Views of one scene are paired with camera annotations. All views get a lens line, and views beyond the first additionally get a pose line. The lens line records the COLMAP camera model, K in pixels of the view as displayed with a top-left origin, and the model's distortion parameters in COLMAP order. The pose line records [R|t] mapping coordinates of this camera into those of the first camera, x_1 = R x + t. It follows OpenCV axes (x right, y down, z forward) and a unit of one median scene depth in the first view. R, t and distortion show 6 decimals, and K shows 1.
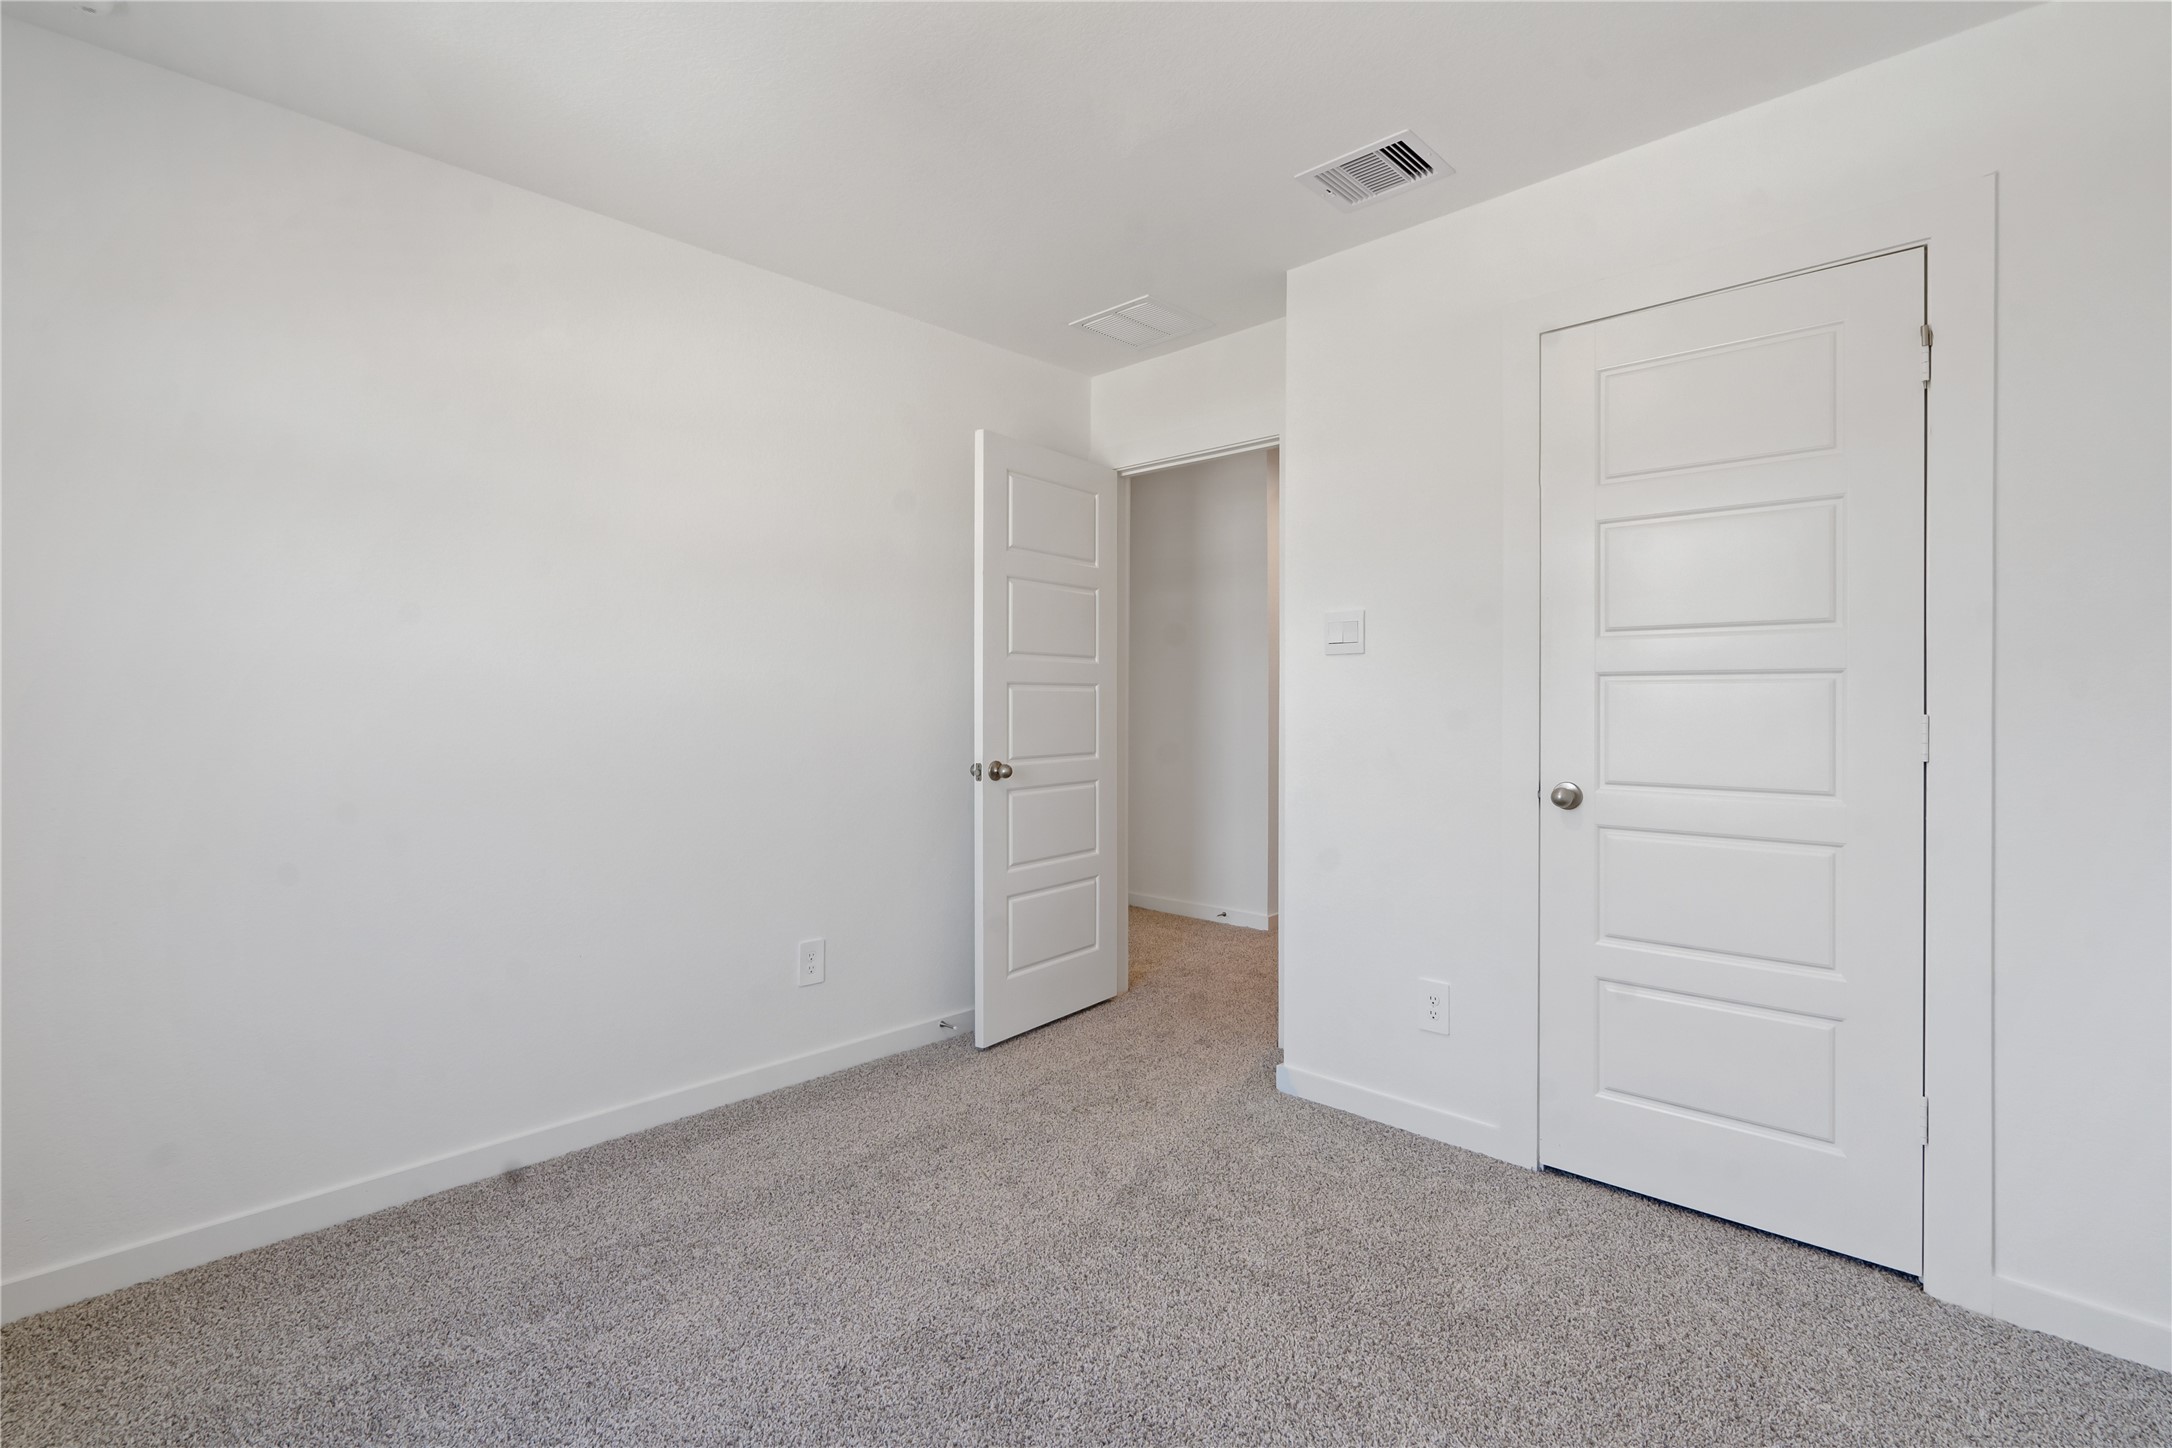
lens RADIAL K [[1005.7, 0, 1094.4], [0, 1005.7, 697.0], [0, 0, 1]] dist [-0.001779, -0.000474]
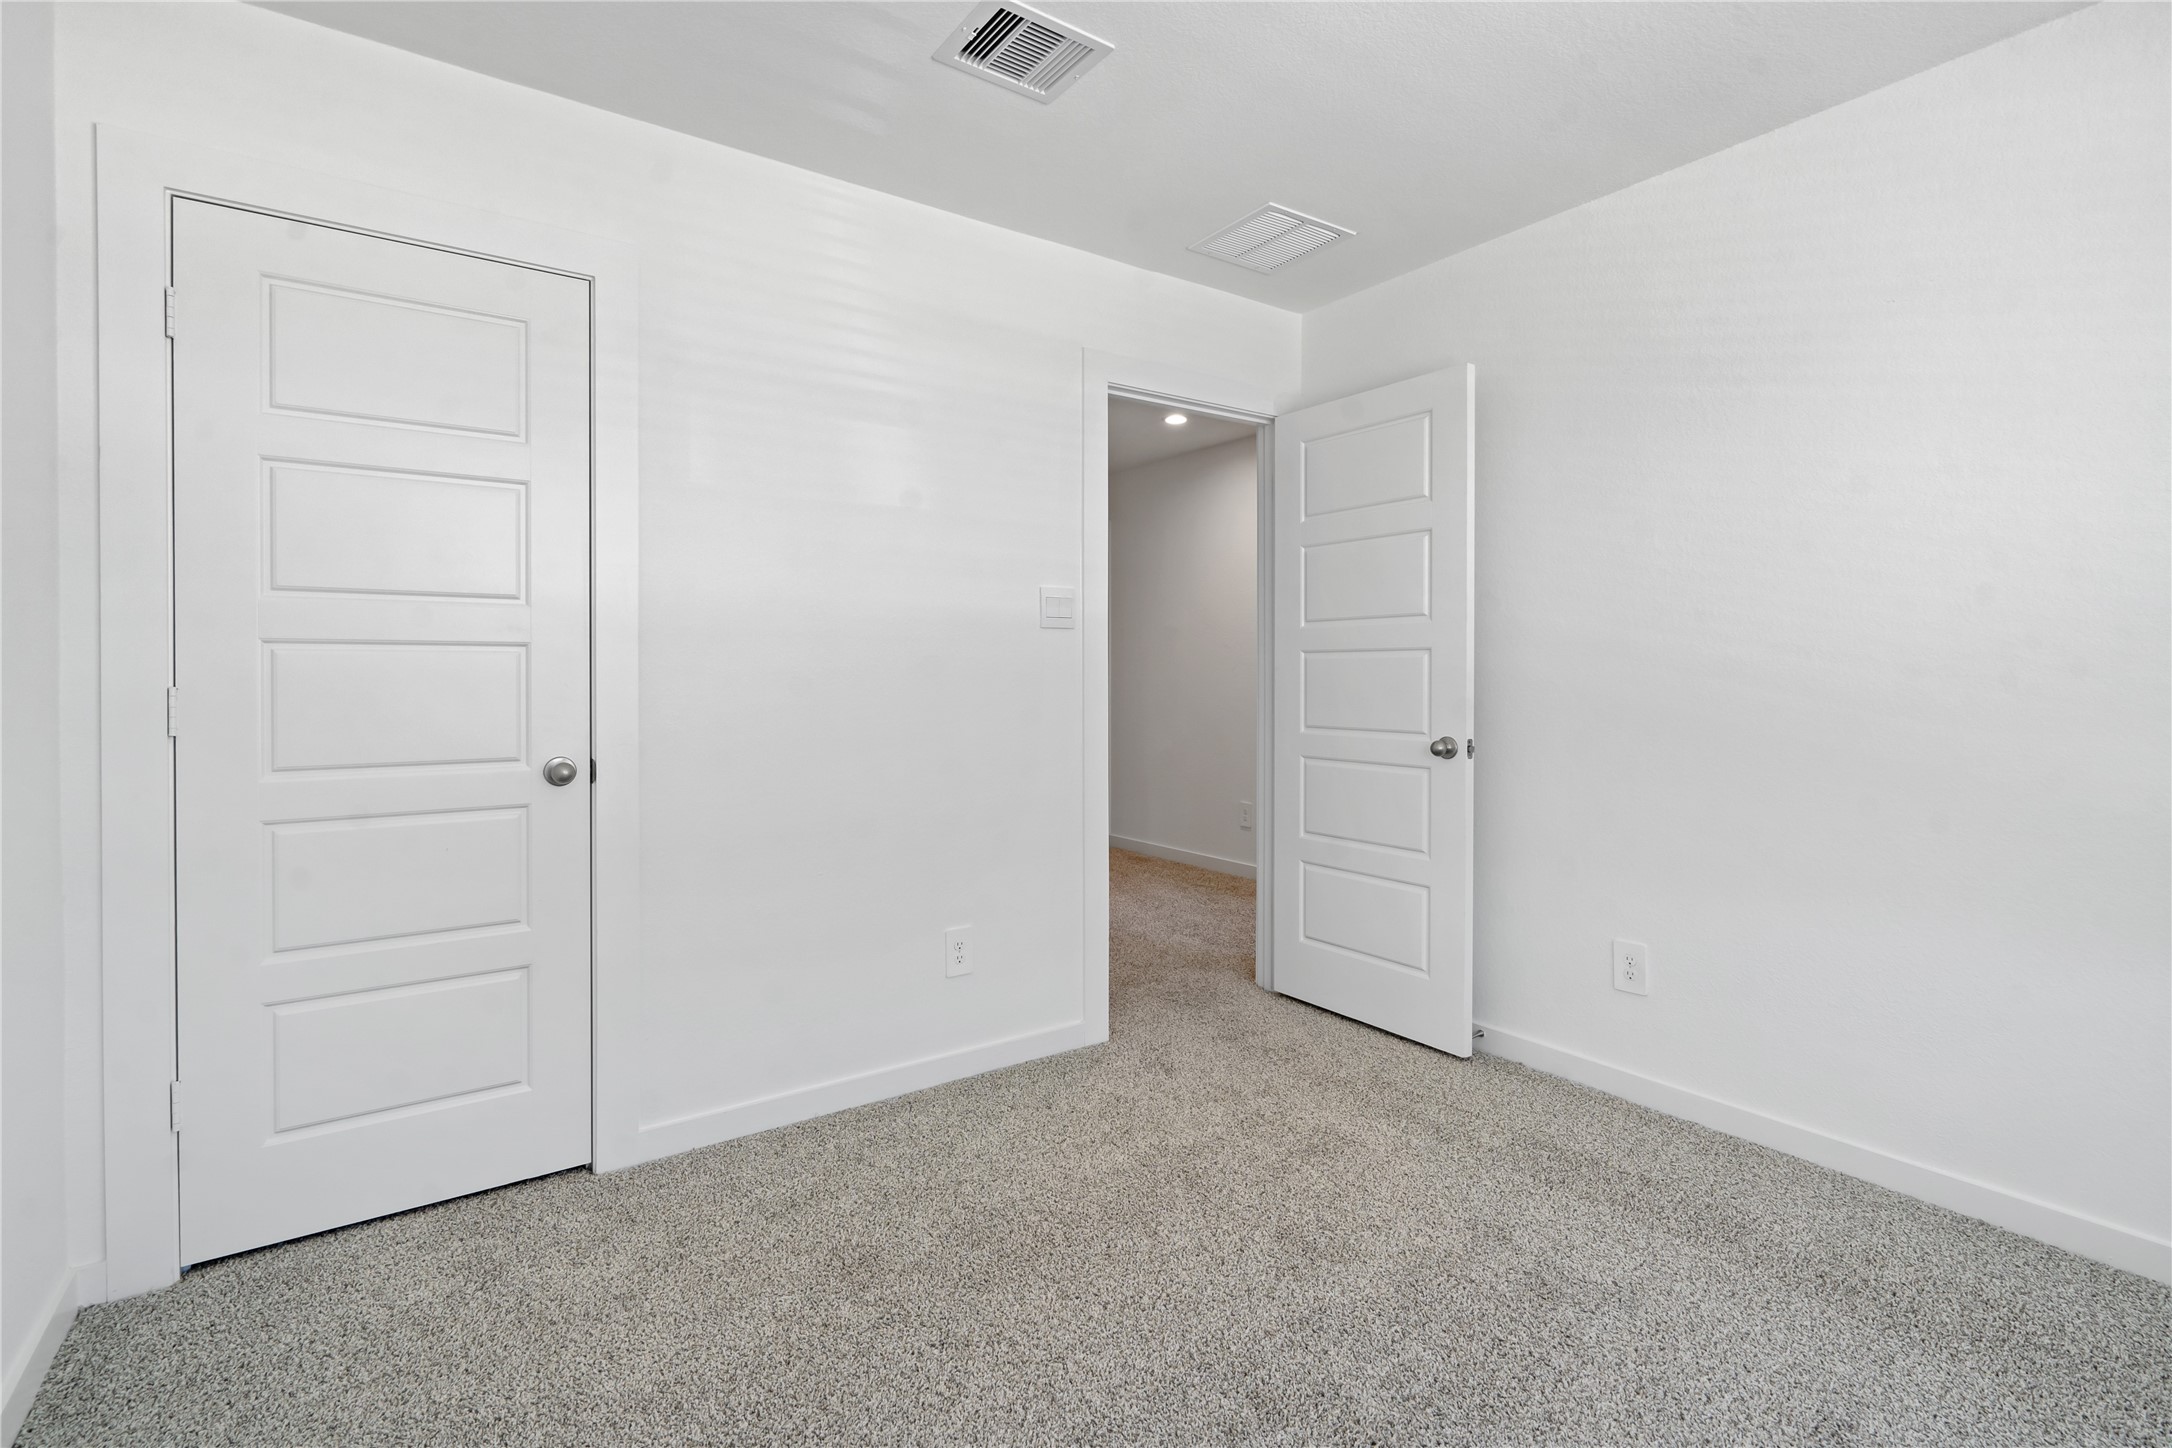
lens RADIAL K [[1005.7, 0, 1094.4], [0, 1005.7, 697.0], [0, 0, 1]] dist [-0.001779, -0.000474]
pose [[0.200598, -0.019149, 0.979486, -0.195632], [-0.008047, 0.999743, 0.021193, 0.001743], [-0.979641, -0.012133, 0.200392, 0.184871]]
